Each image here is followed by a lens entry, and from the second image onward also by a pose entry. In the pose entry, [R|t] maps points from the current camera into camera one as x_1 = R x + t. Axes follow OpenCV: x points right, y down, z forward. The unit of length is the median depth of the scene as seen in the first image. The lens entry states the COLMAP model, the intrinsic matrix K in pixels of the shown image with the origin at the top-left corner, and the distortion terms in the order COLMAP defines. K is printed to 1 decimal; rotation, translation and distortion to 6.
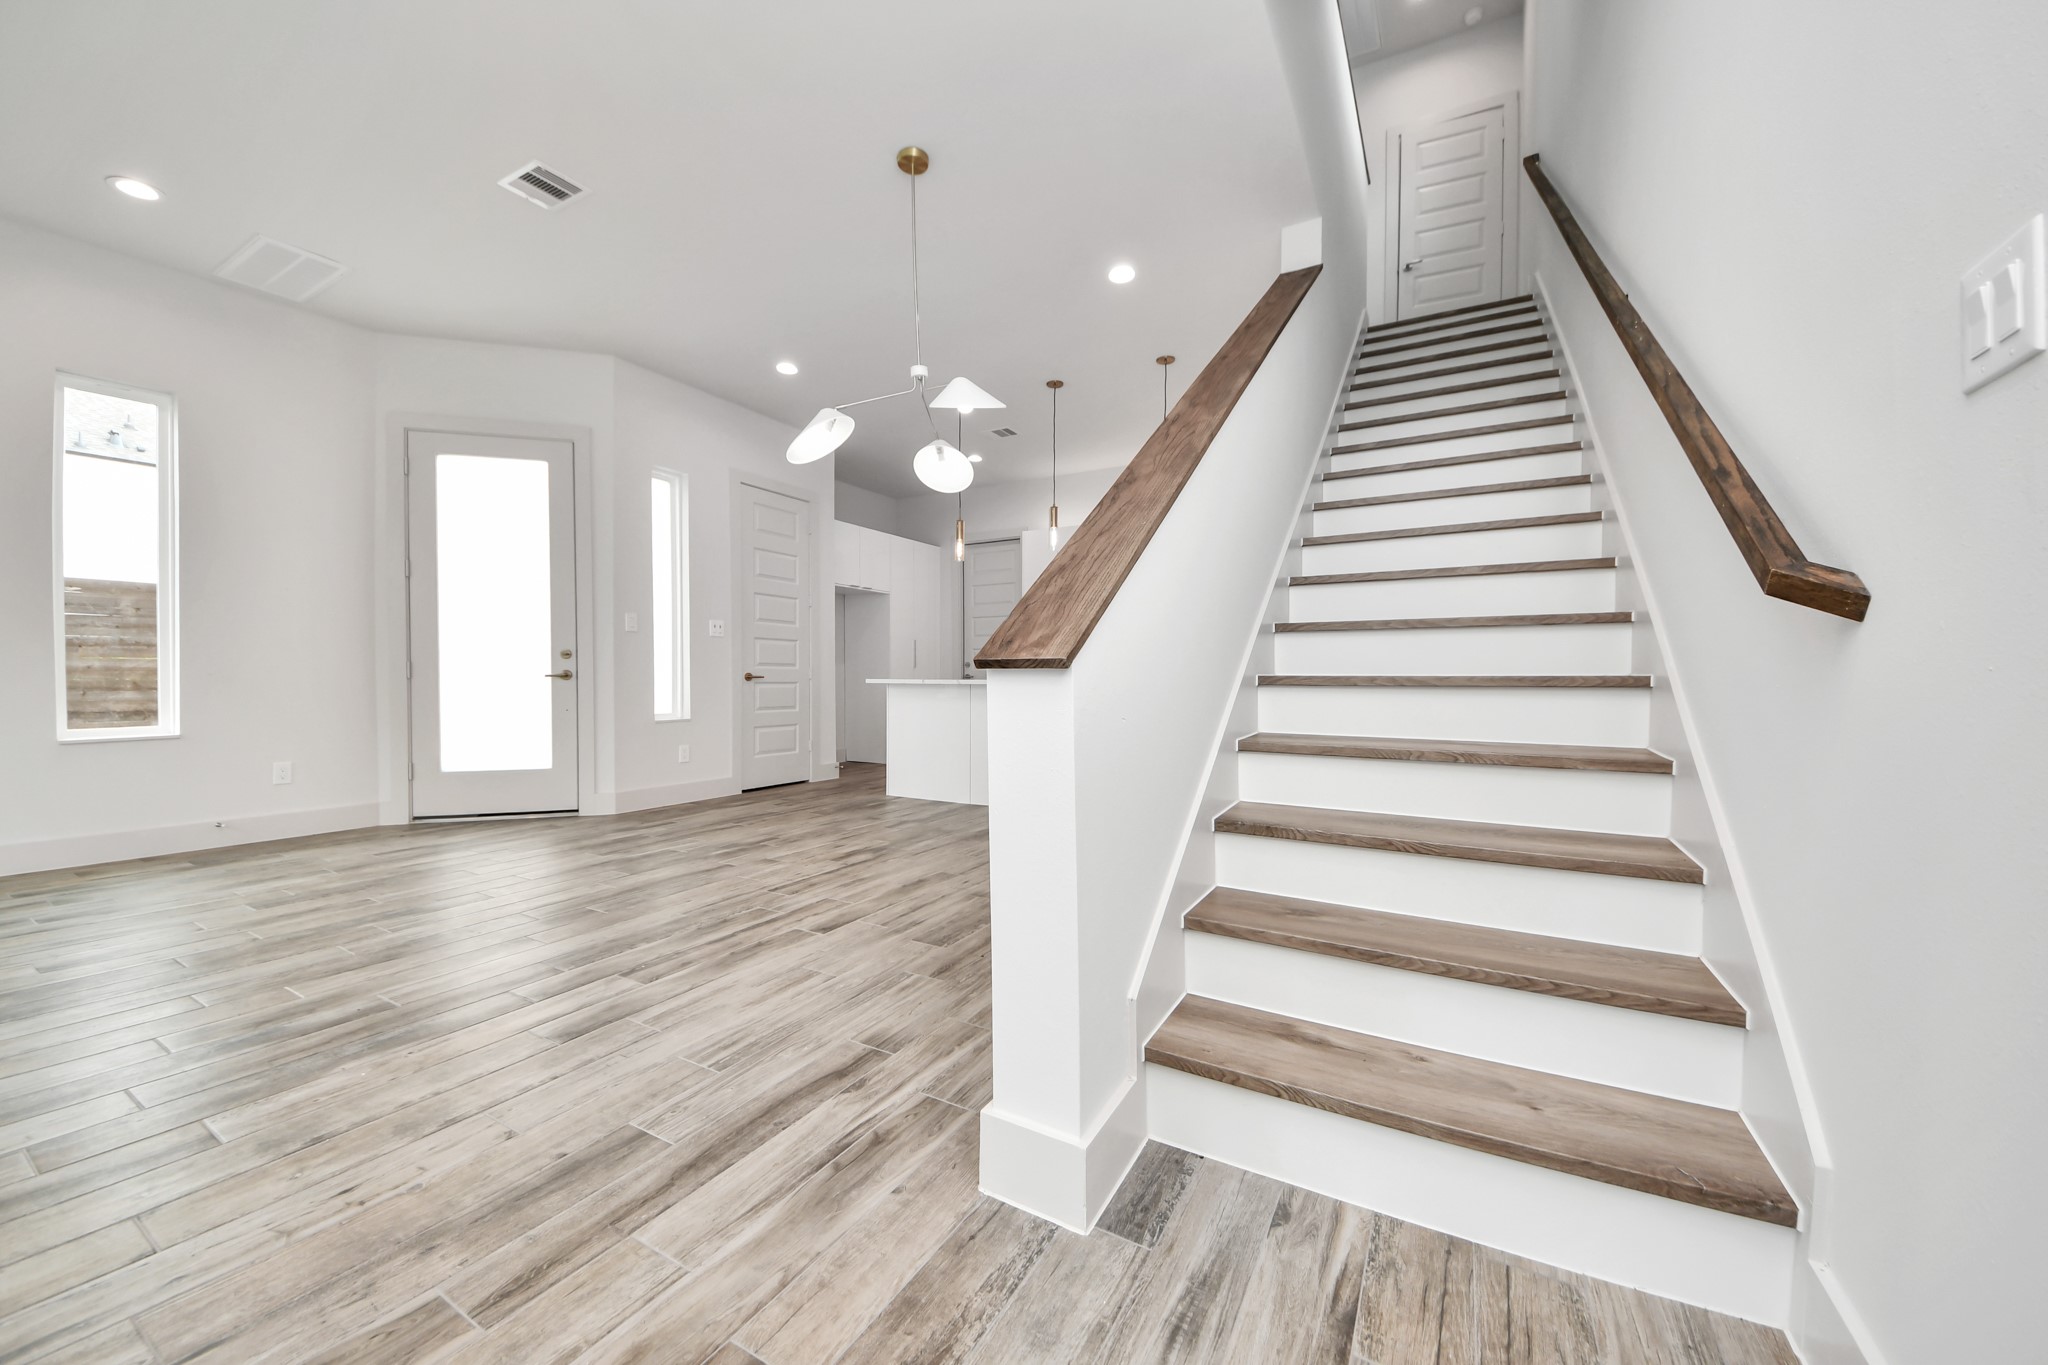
lens RADIAL K [[727.5, 0, 1014.7], [0, 727.5, 690.9], [0, 0, 1]] dist [0.030495, -0.018507]
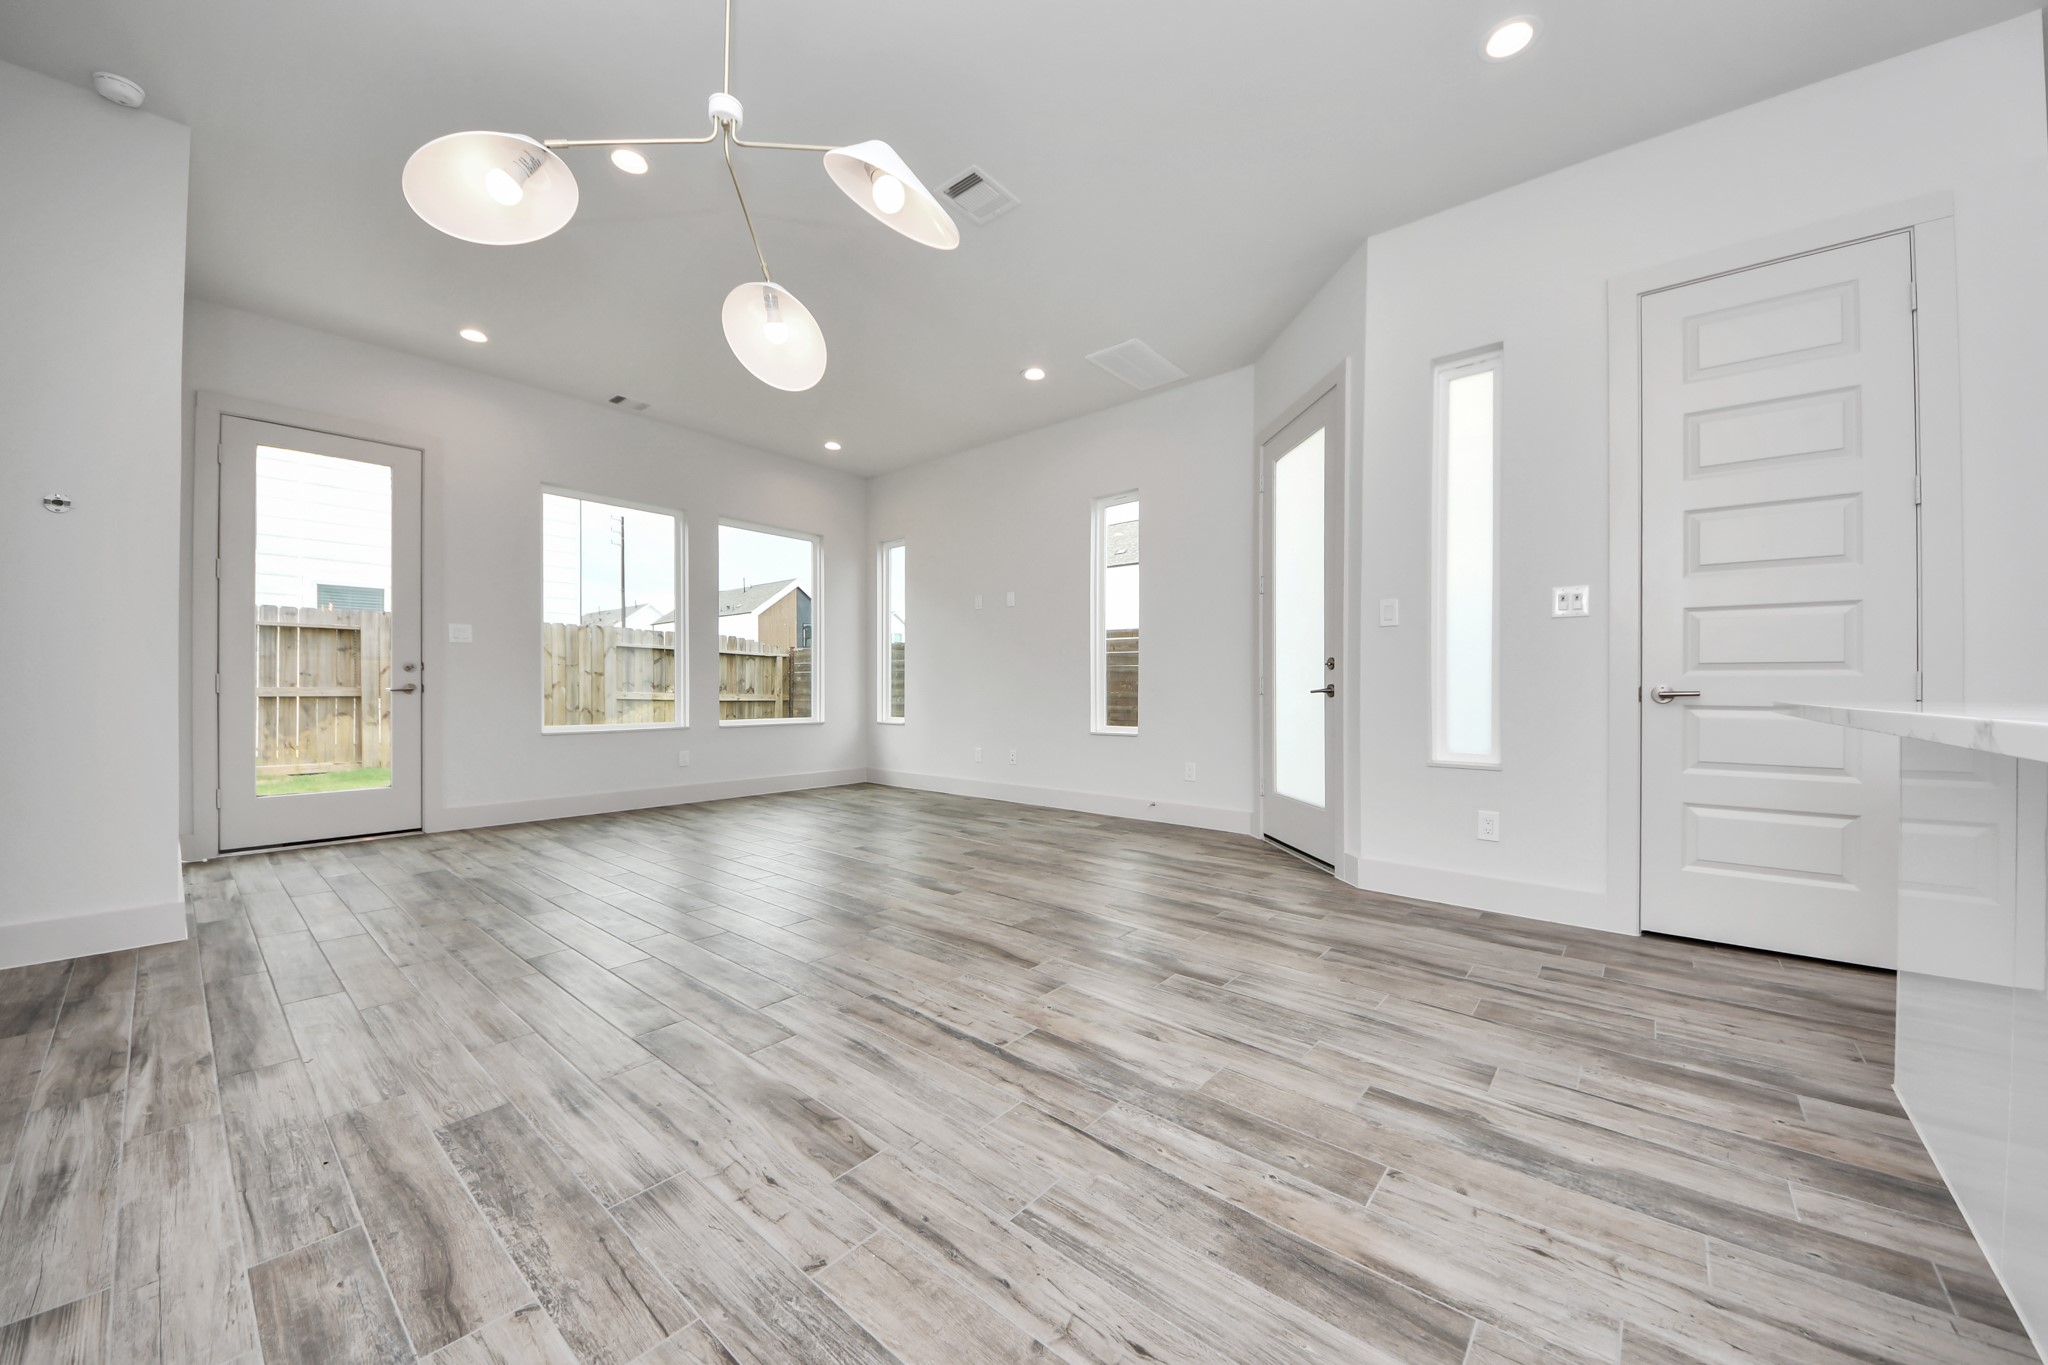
lens RADIAL K [[745.1, 0, 1028.5], [0, 745.1, 690.9], [0, 0, 1]] dist [0.032029, -0.020567]
pose [[-0.183724, -0.000129, -0.982978, 0.352510], [-0.019202, 0.999810, 0.003458, -0.027190], [0.982790, 0.019510, -0.183691, 1.283954]]
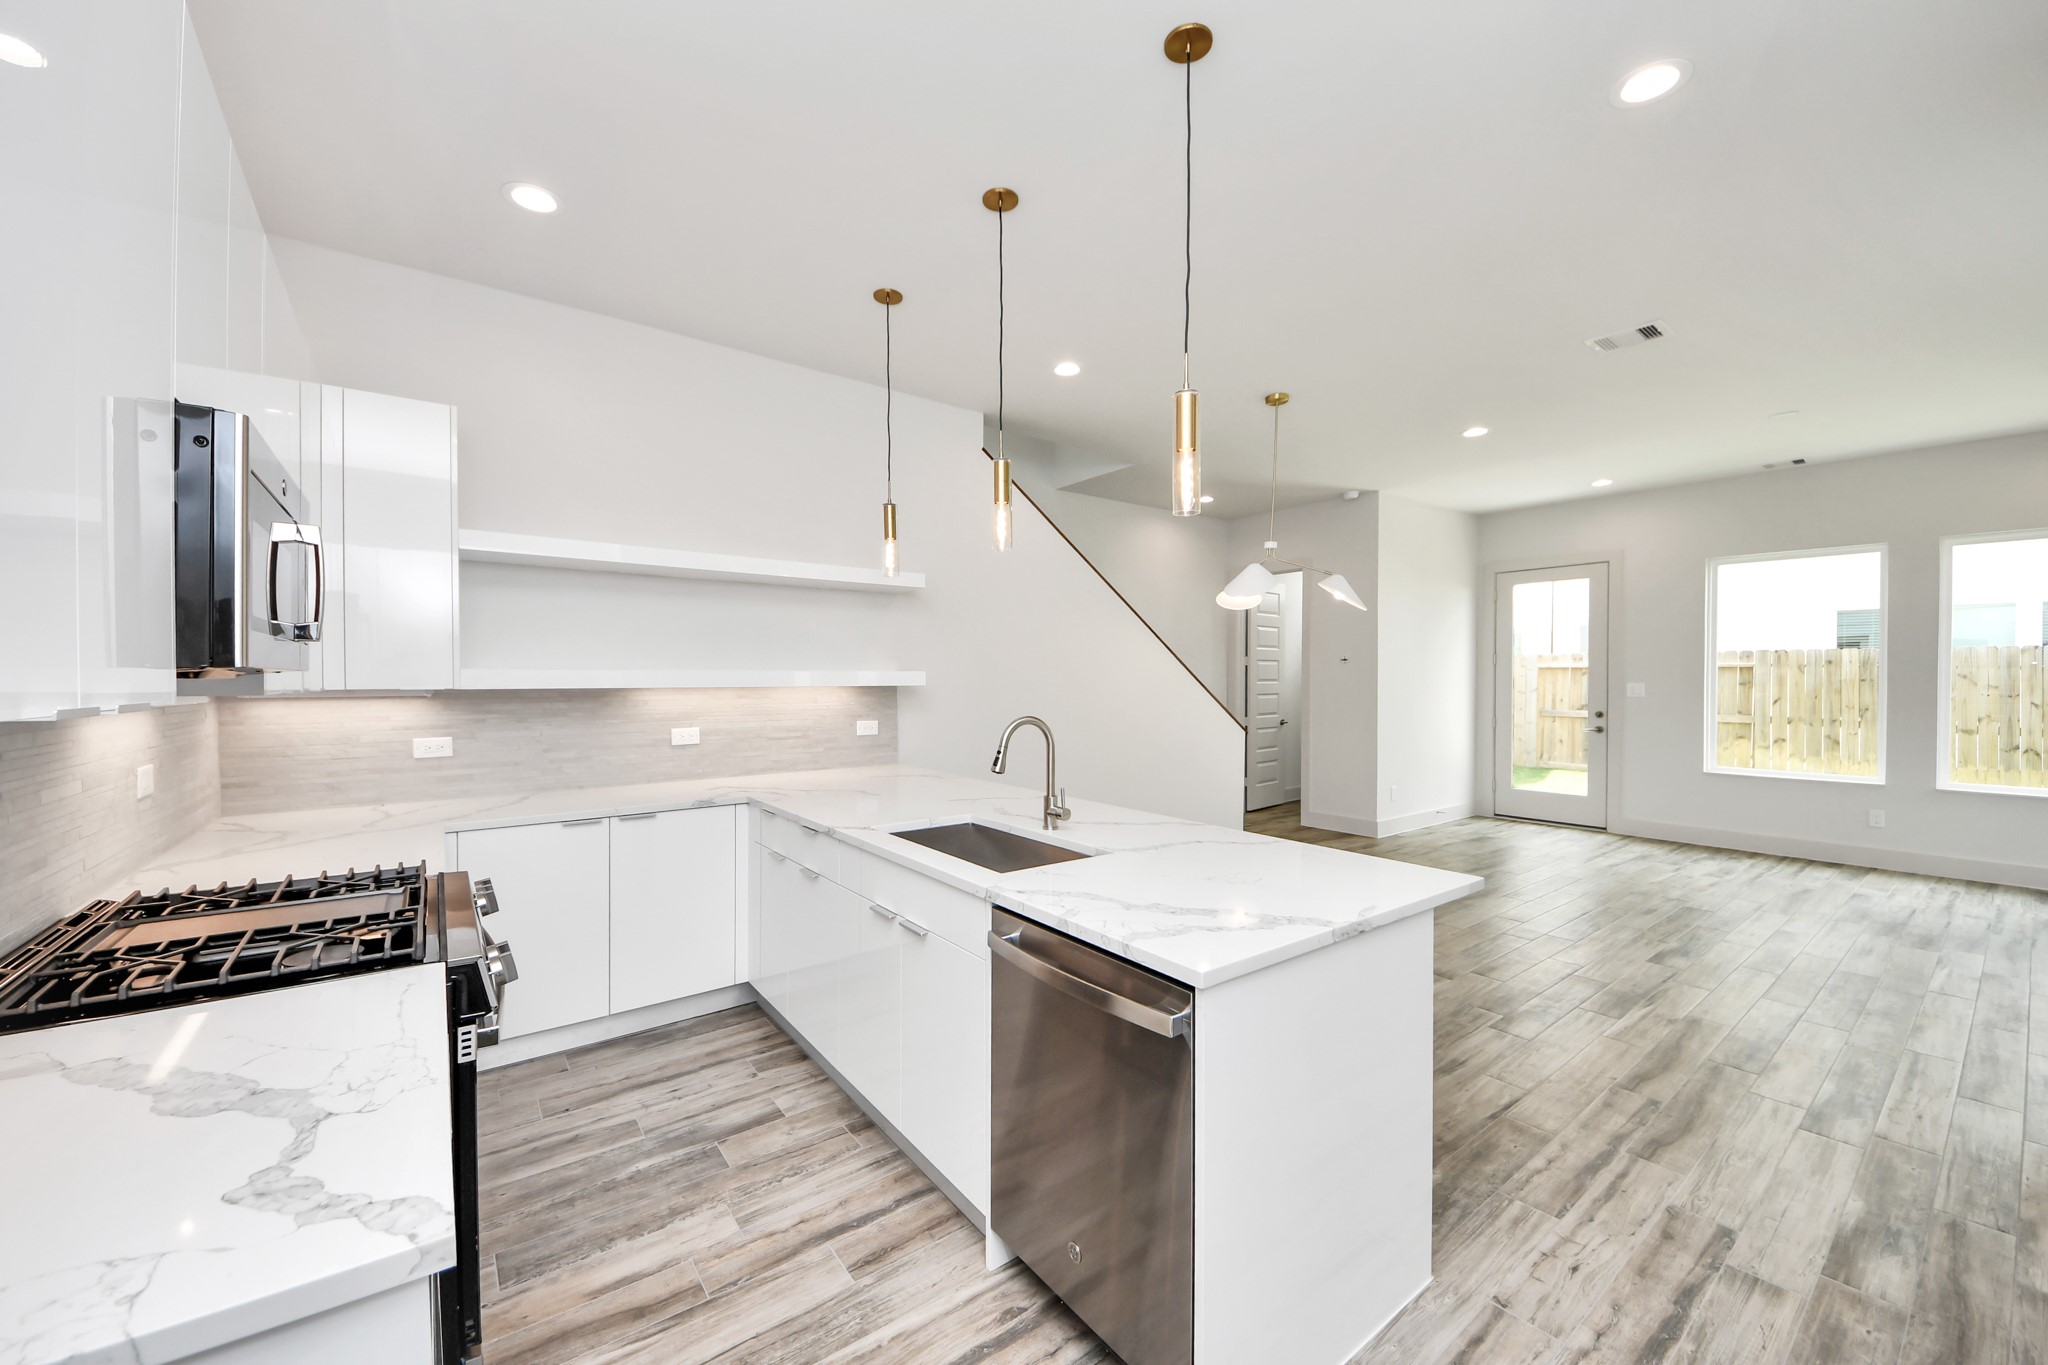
lens RADIAL K [[767.5, 0, 1020.9], [0, 767.5, 684.6], [0, 0, 1]] dist [0.000823, -0.004866]
pose [[-0.914959, -0.003691, 0.403529, -0.271752], [0.007242, 0.999647, 0.025563, -0.200350], [-0.403481, 0.026312, -0.914610, 2.475430]]
